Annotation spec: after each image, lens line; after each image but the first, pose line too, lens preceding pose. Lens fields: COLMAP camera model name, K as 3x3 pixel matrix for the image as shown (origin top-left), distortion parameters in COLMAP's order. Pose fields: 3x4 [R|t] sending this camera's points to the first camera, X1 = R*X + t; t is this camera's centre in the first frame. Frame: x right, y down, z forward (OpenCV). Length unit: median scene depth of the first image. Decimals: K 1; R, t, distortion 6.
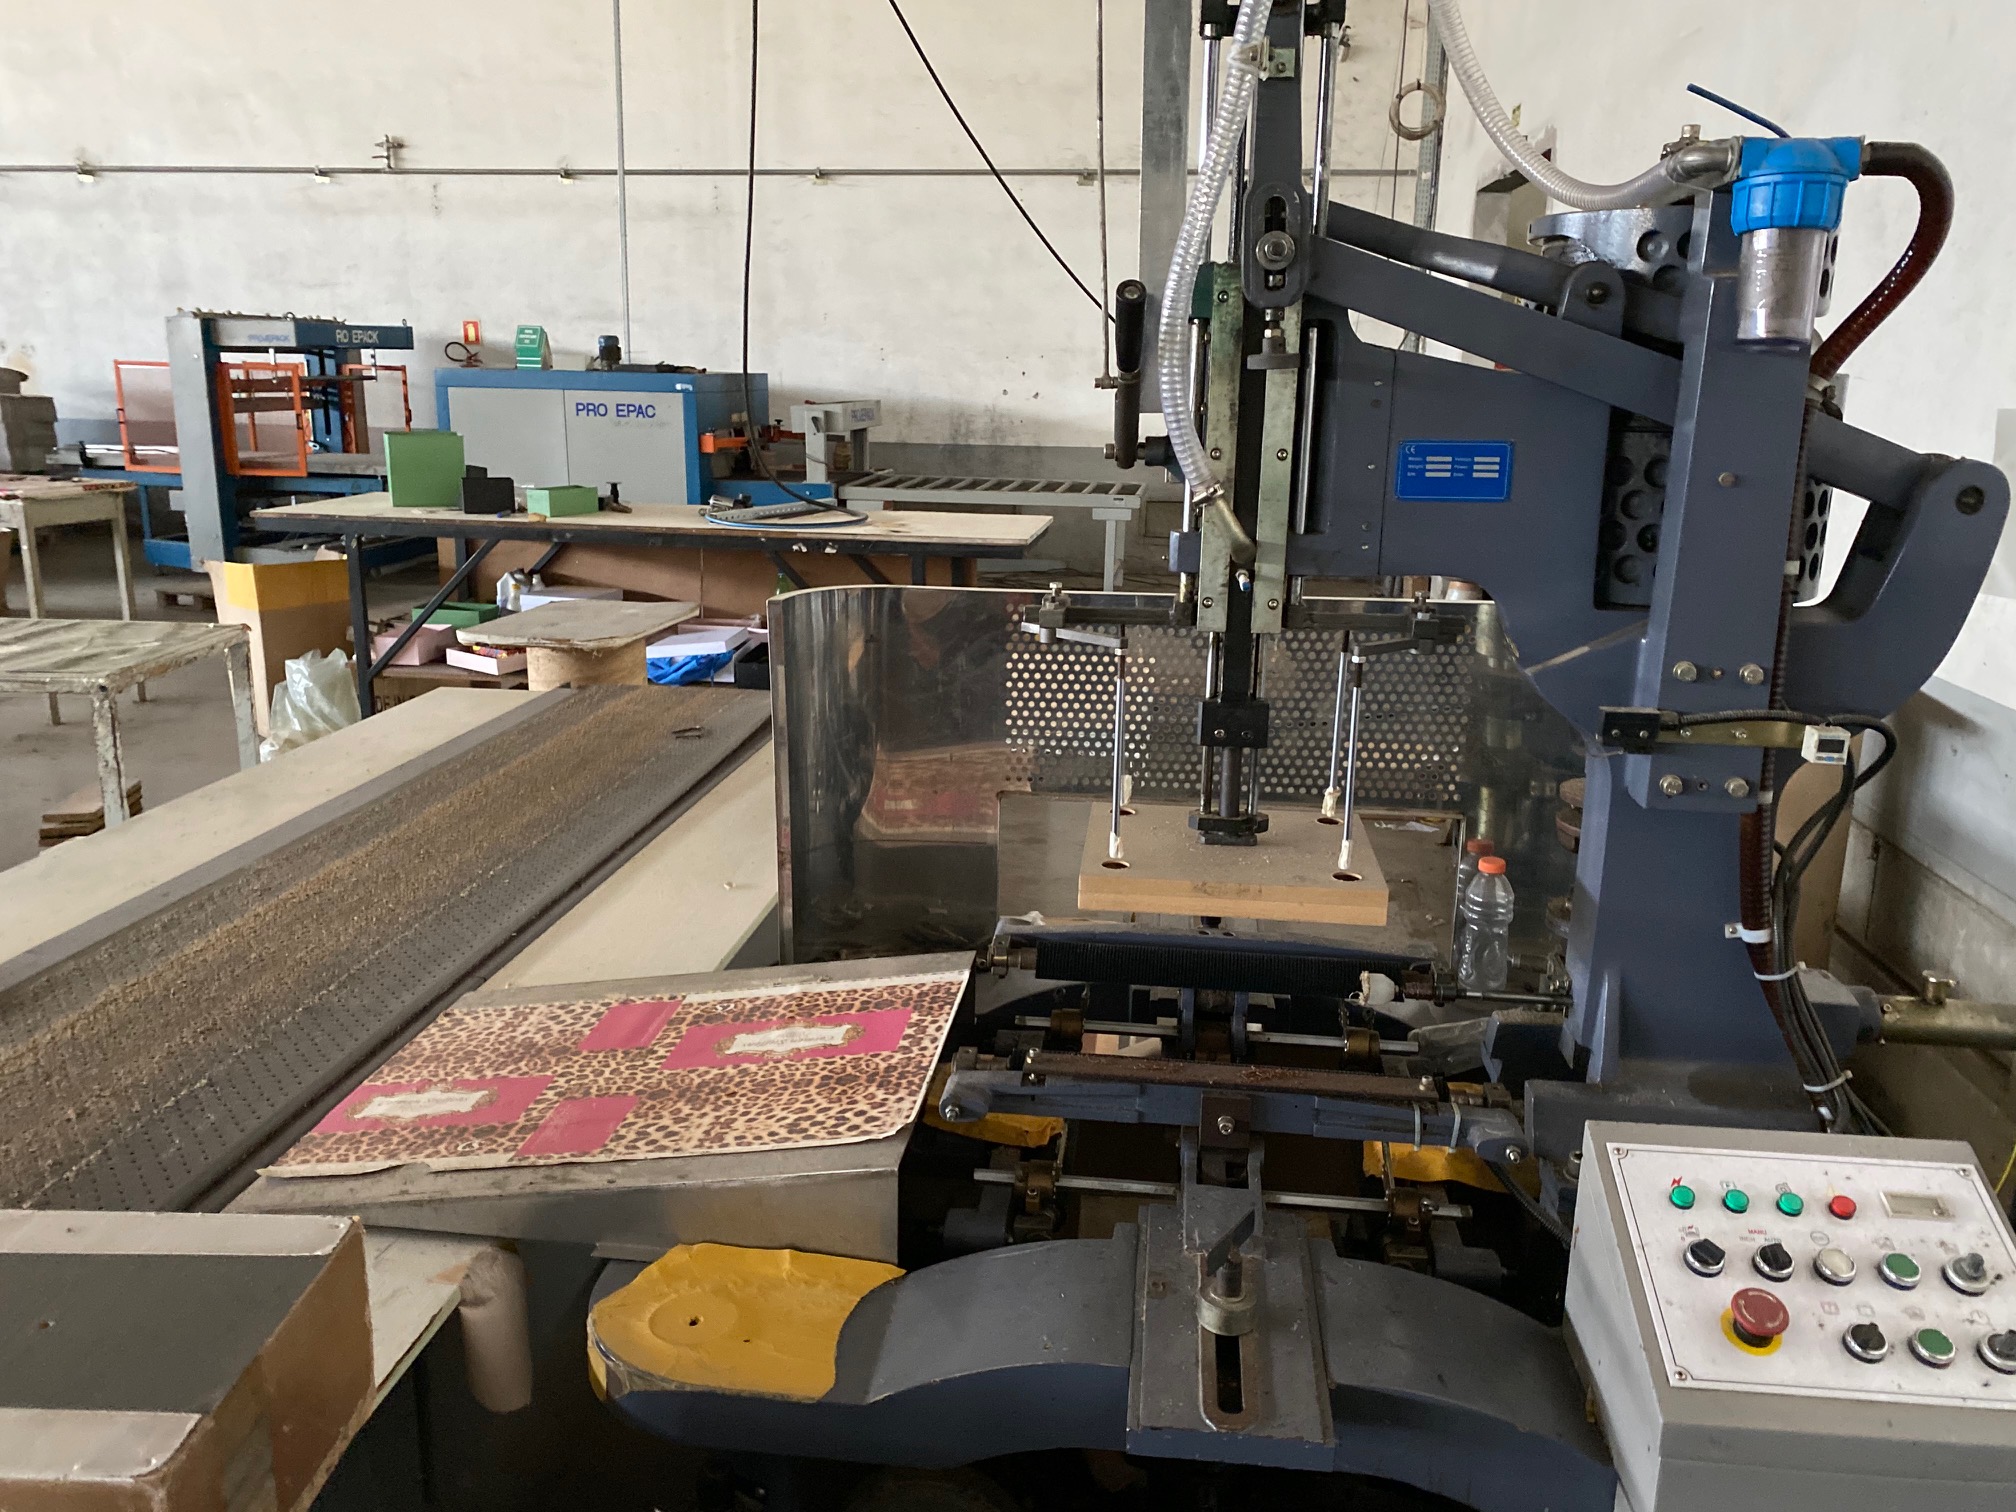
lens RADIAL K [[1574.8, 0, 1012.7], [0, 1574.8, 755.0], [0, 0, 1]] dist [0.030993, -0.001426]
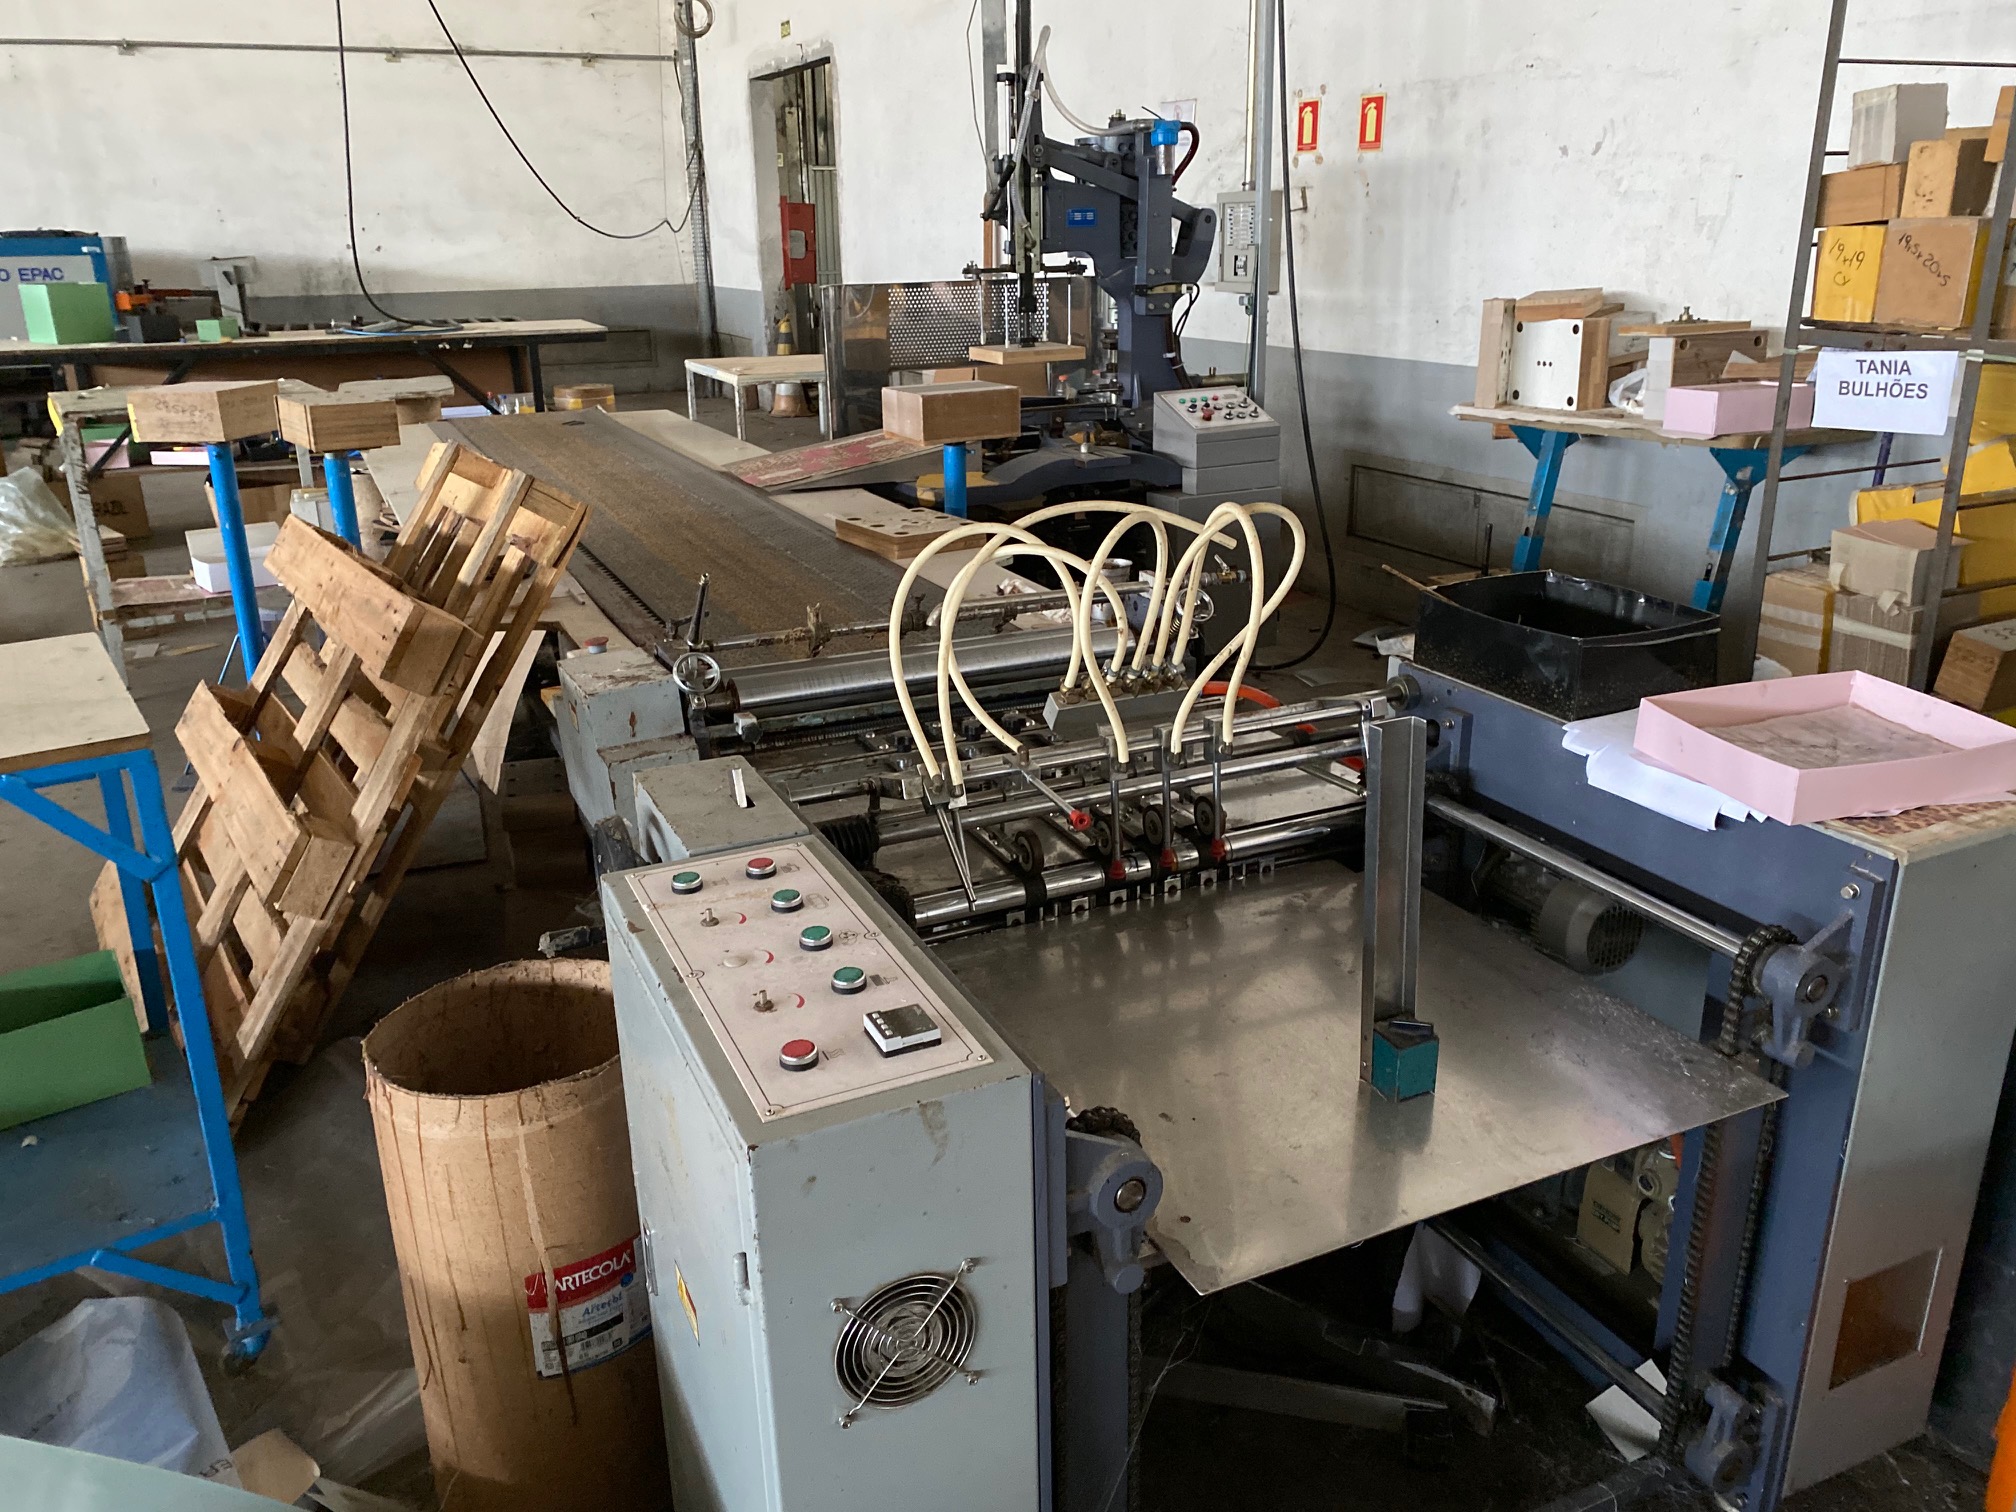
lens RADIAL K [[1538.0, 0, 1011.6], [0, 1538.0, 744.0], [0, 0, 1]] dist [0.014513, -0.004808]
pose [[0.856340, -0.197549, 0.477133, -1.519366], [0.156779, 0.979783, 0.124281, 0.451722], [-0.492039, -0.031622, 0.869999, -1.679774]]
